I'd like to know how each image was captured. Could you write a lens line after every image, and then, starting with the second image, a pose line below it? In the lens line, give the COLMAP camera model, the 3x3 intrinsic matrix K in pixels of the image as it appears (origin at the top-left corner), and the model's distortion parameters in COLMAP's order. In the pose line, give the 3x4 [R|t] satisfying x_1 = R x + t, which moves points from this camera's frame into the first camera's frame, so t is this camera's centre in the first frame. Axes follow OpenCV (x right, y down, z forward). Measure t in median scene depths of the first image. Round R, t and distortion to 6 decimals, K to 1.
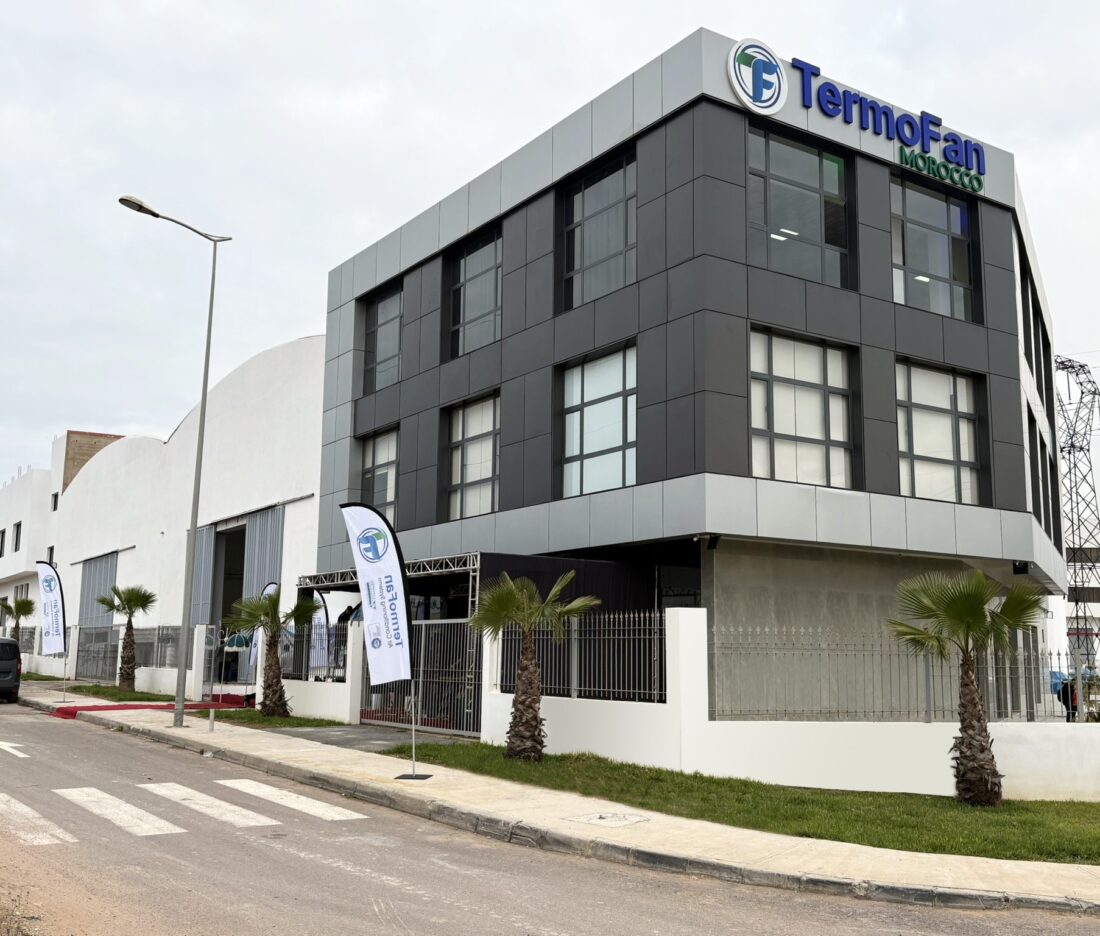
lens RADIAL K [[1146.7, 0, 550.3], [0, 1146.7, 467.6], [0, 0, 1]] dist [0.011422, 0.000000]
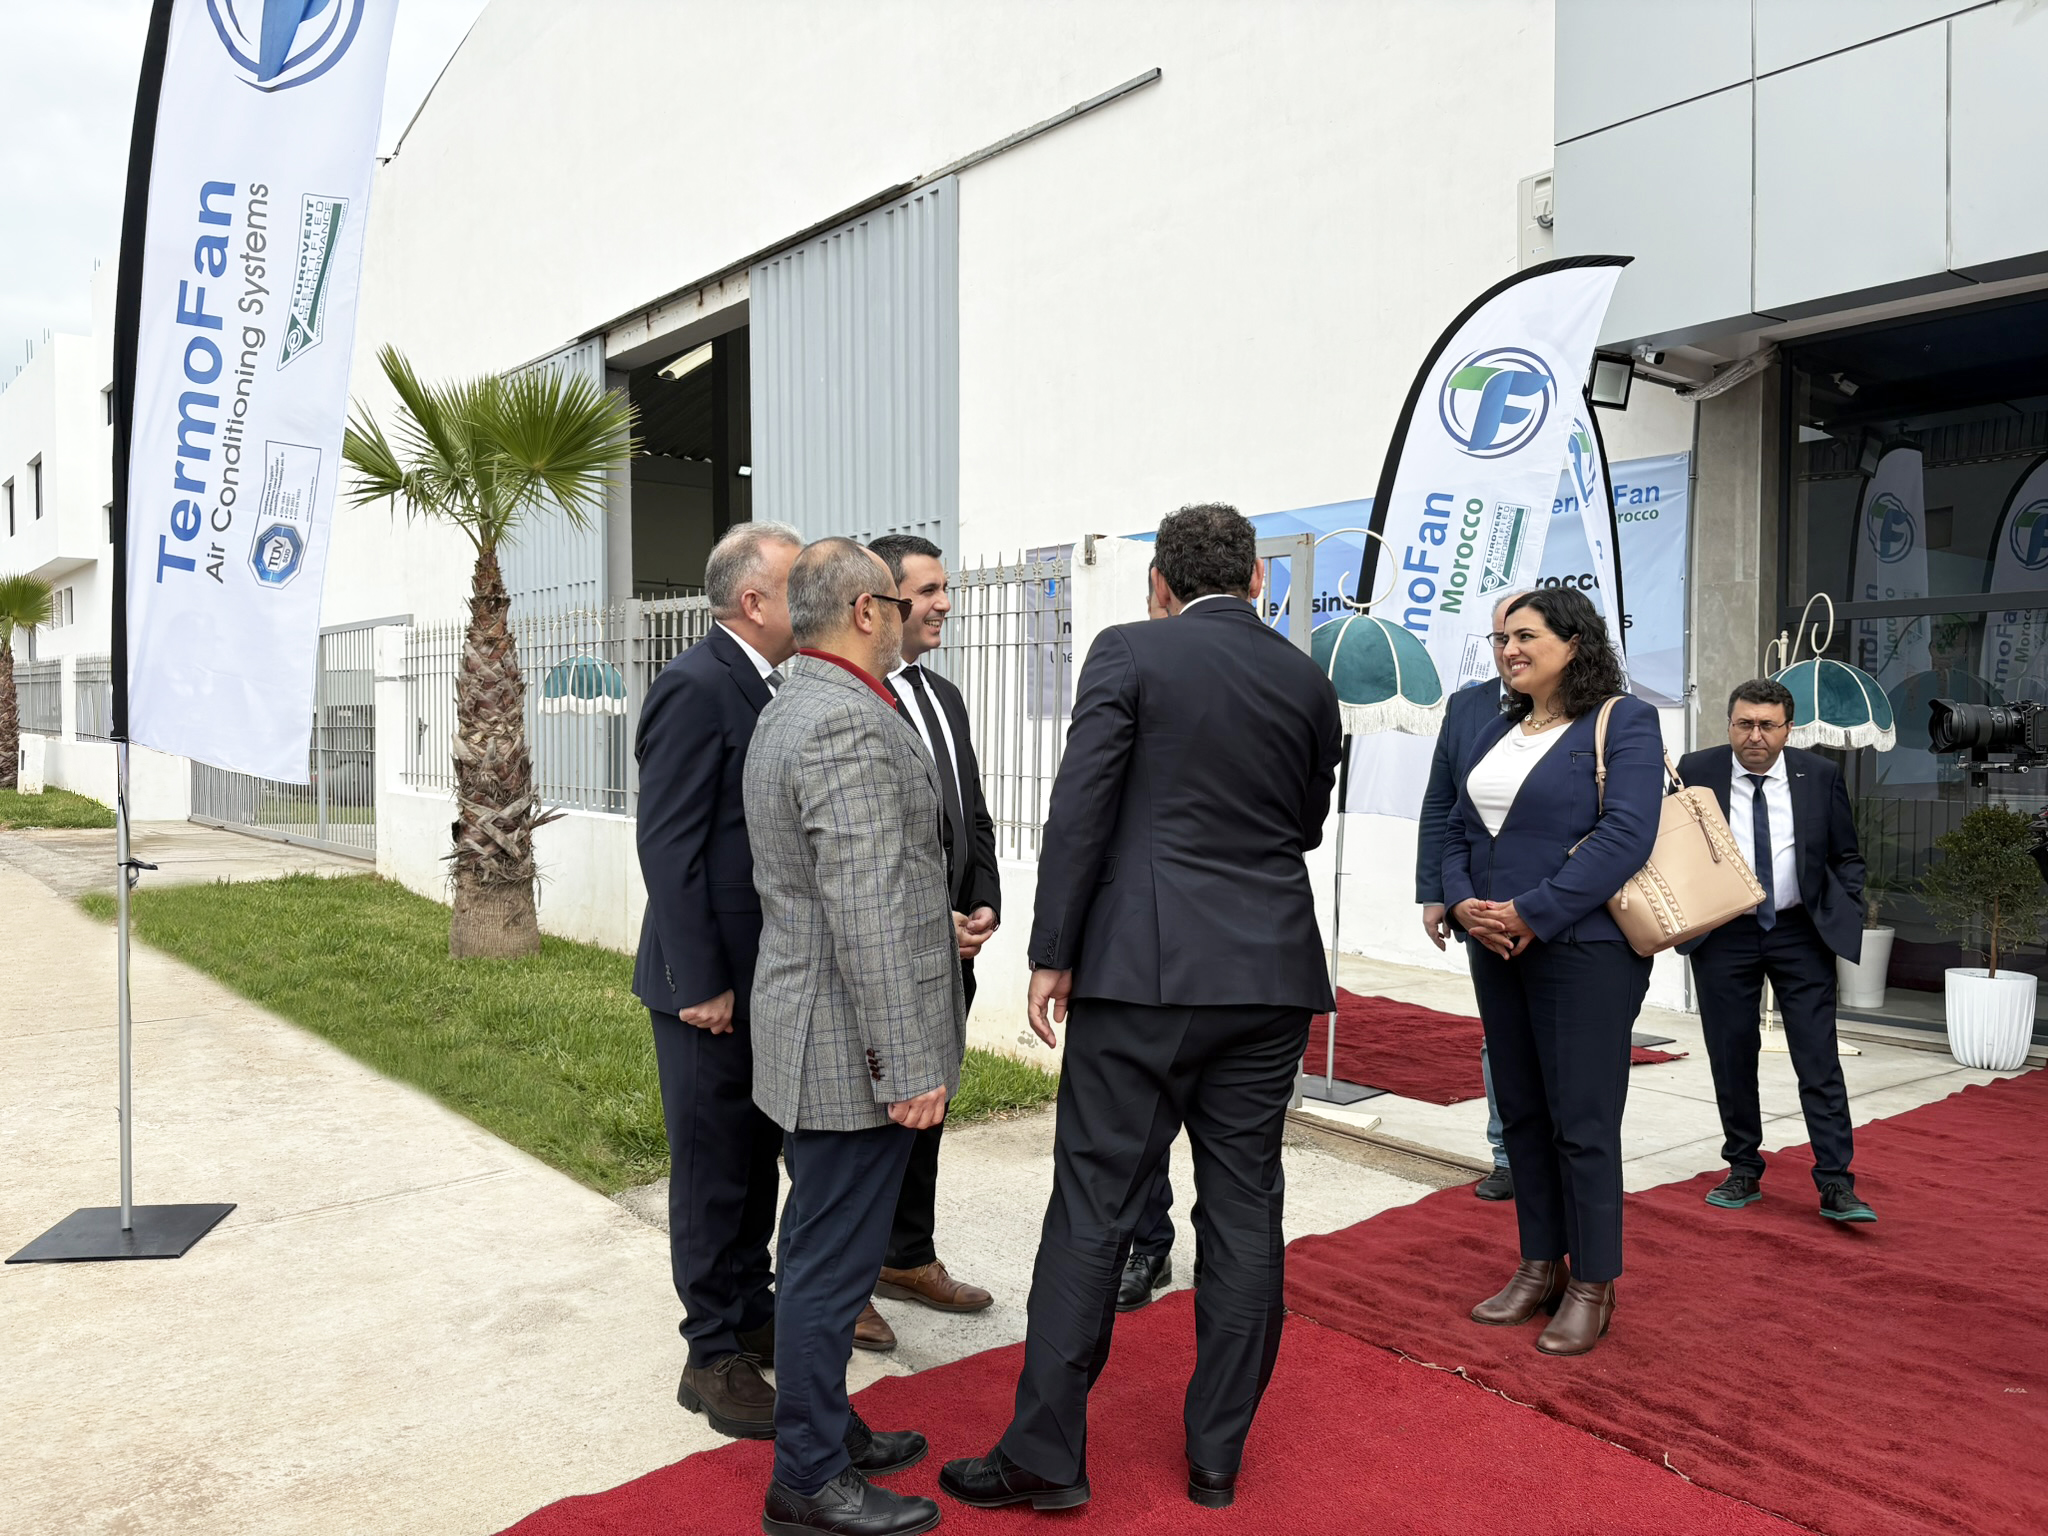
lens RADIAL K [[1562.2, 0, 1024.4], [0, 1562.2, 766.9], [0, 0, 1]] dist [-0.006276, -0.001259]
pose [[0.994509, -0.015016, 0.103571, -0.263105], [-0.005157, 0.981419, 0.191807, 0.100134], [-0.104527, -0.191288, 0.975952, 0.638600]]
